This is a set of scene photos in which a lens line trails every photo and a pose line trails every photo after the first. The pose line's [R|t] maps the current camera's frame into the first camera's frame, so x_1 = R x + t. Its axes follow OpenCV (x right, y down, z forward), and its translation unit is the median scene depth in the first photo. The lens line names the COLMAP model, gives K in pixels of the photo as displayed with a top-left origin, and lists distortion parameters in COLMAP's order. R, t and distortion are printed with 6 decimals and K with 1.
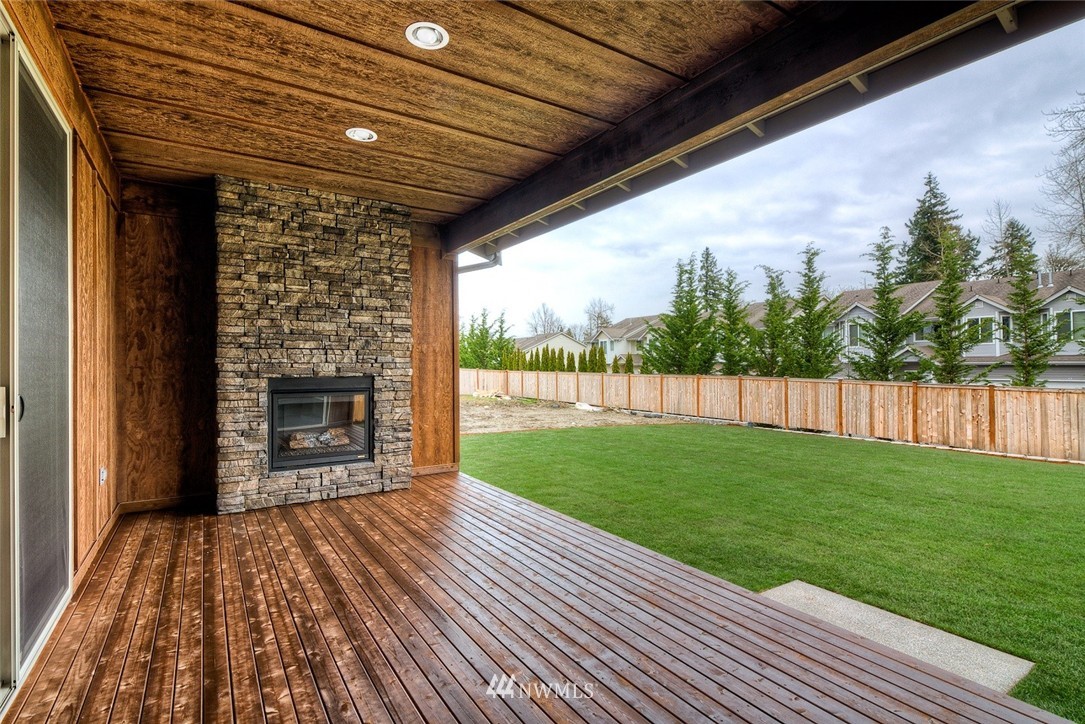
lens RADIAL K [[522.1, 0, 538.1], [0, 522.1, 361.2], [0, 0, 1]] dist [0.008559, -0.001868]
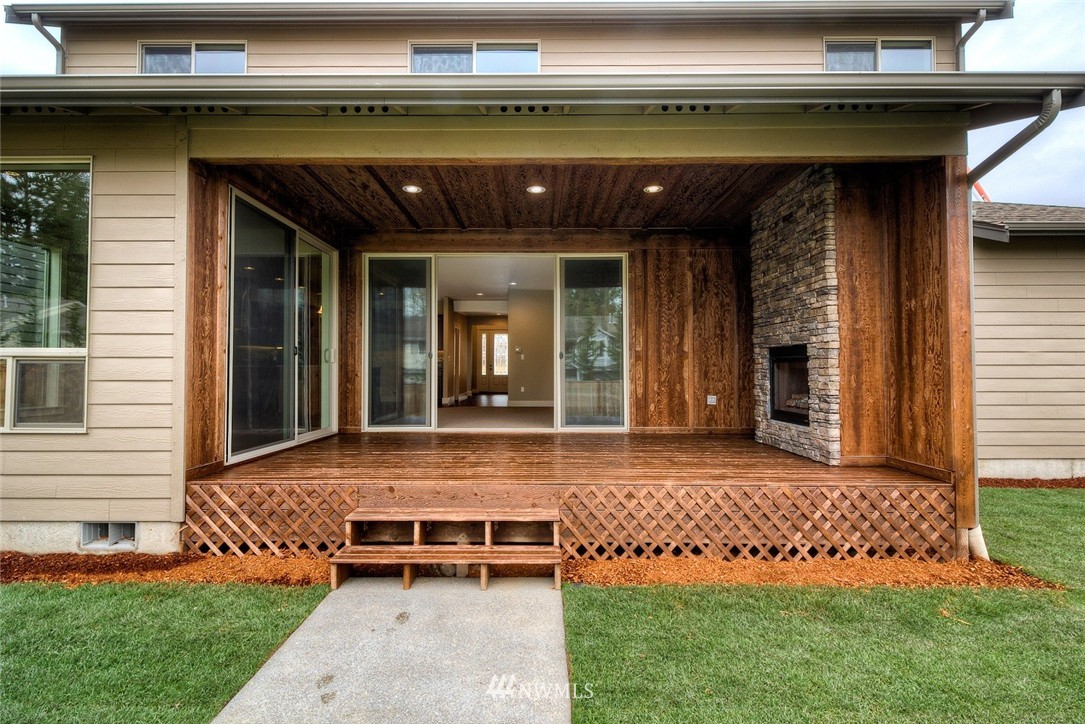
lens RADIAL K [[522.1, 0, 539.6], [0, 522.1, 364.6], [0, 0, 1]] dist [0.008559, -0.001868]
pose [[-0.551198, -0.003496, -0.834367, 0.147634], [0.010532, 0.999882, -0.011147, 0.013436], [0.834308, -0.014932, -0.551096, 0.201706]]
